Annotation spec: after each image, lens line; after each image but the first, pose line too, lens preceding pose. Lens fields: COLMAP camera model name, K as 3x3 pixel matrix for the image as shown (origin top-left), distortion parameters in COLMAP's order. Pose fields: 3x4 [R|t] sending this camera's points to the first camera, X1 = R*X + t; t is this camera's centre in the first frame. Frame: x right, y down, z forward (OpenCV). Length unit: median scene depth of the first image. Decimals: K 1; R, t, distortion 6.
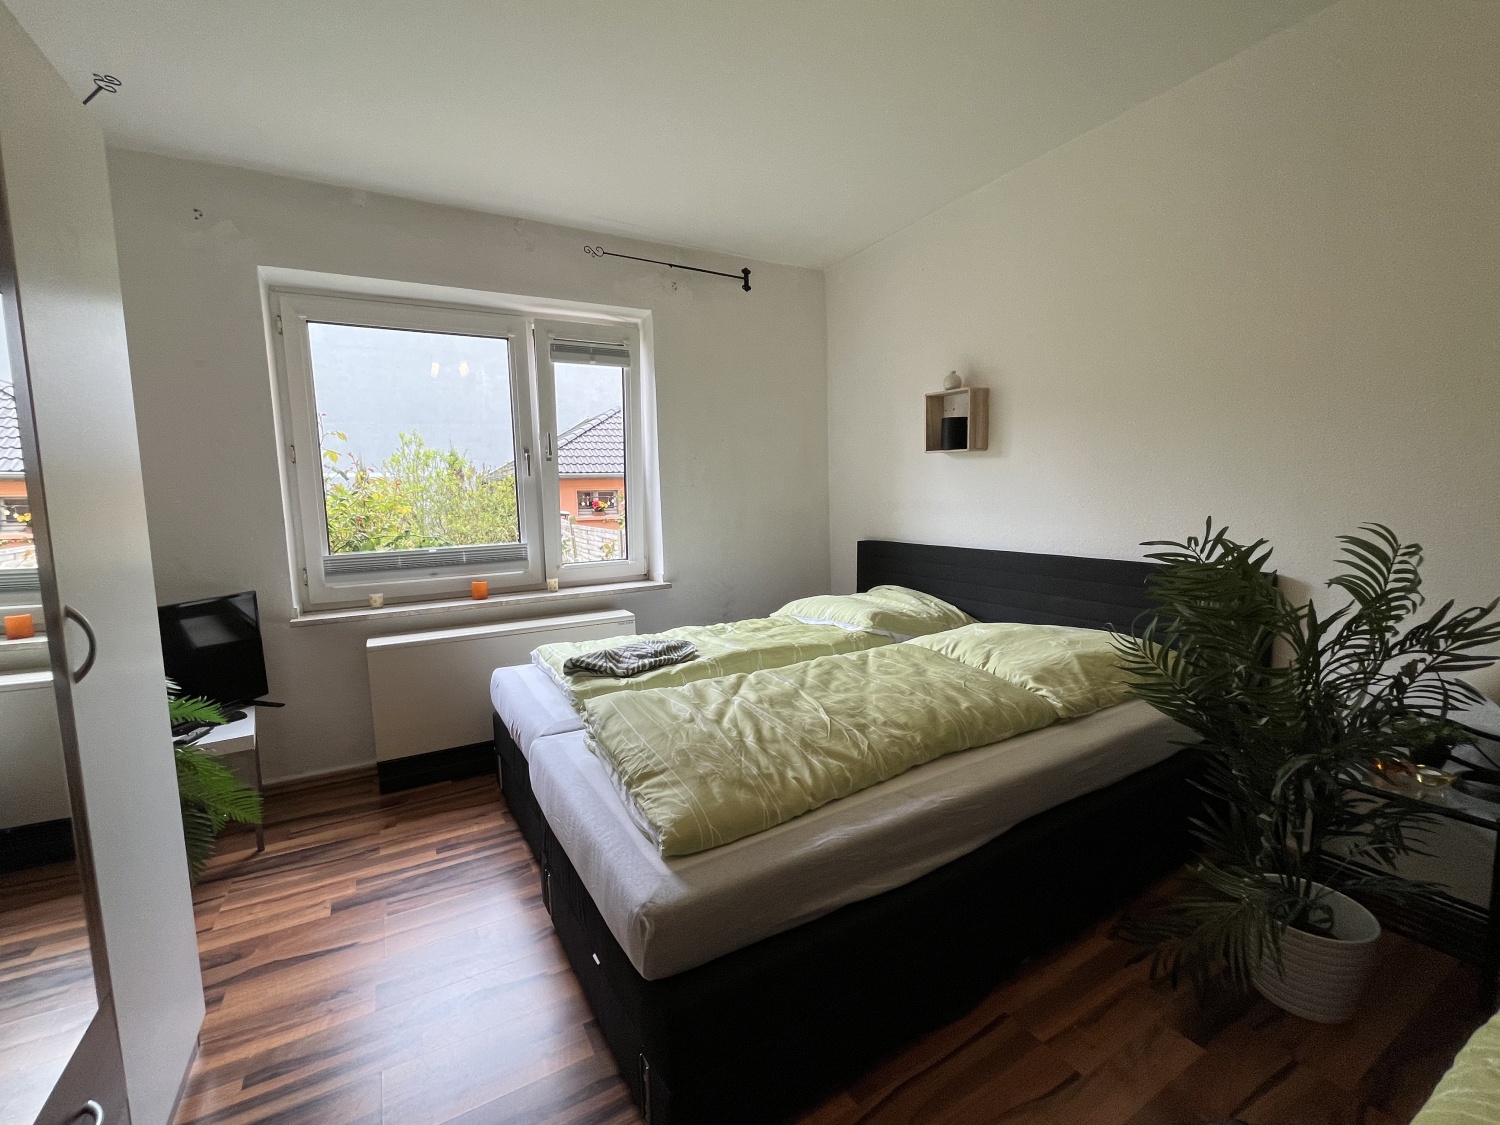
lens RADIAL K [[641.7, 0, 747.9], [0, 641.7, 560.0], [0, 0, 1]] dist [-0.003048, -0.000691]
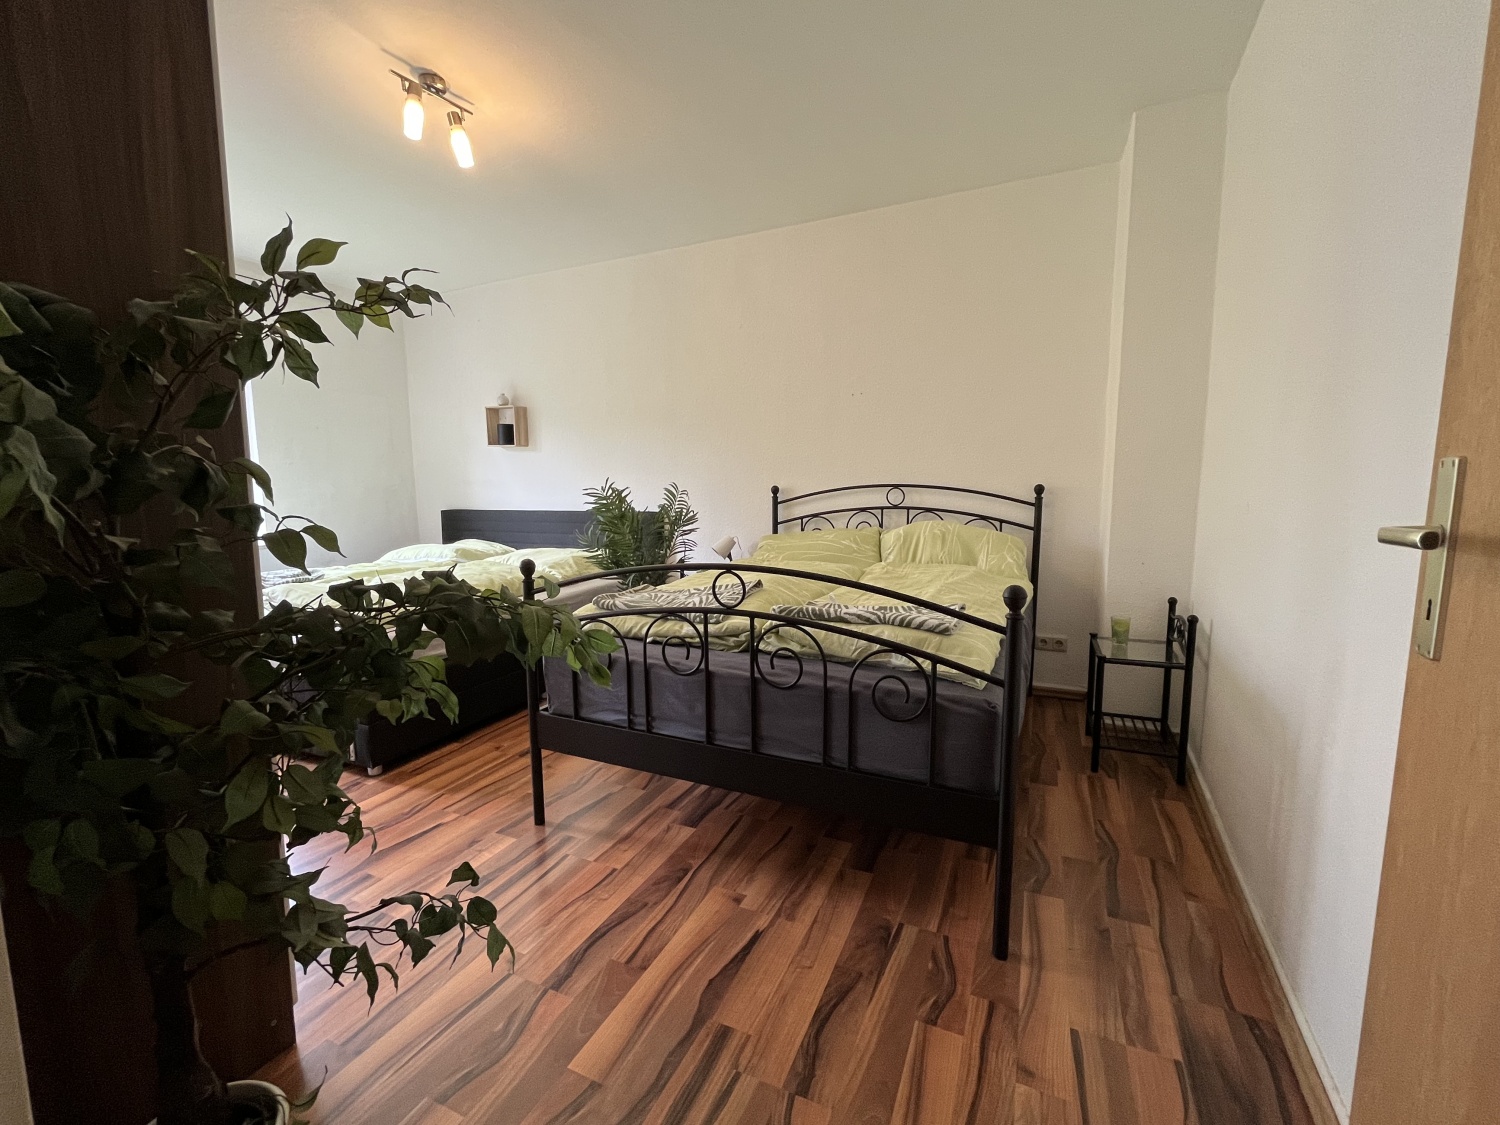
lens RADIAL K [[641.7, 0, 745.6], [0, 641.7, 562.8], [0, 0, 1]] dist [-0.003048, -0.000691]
pose [[0.814472, -0.054673, 0.577621, -0.117868], [0.051980, 0.998423, 0.021209, 0.109876], [-0.577870, 0.012750, 0.816029, -0.597778]]
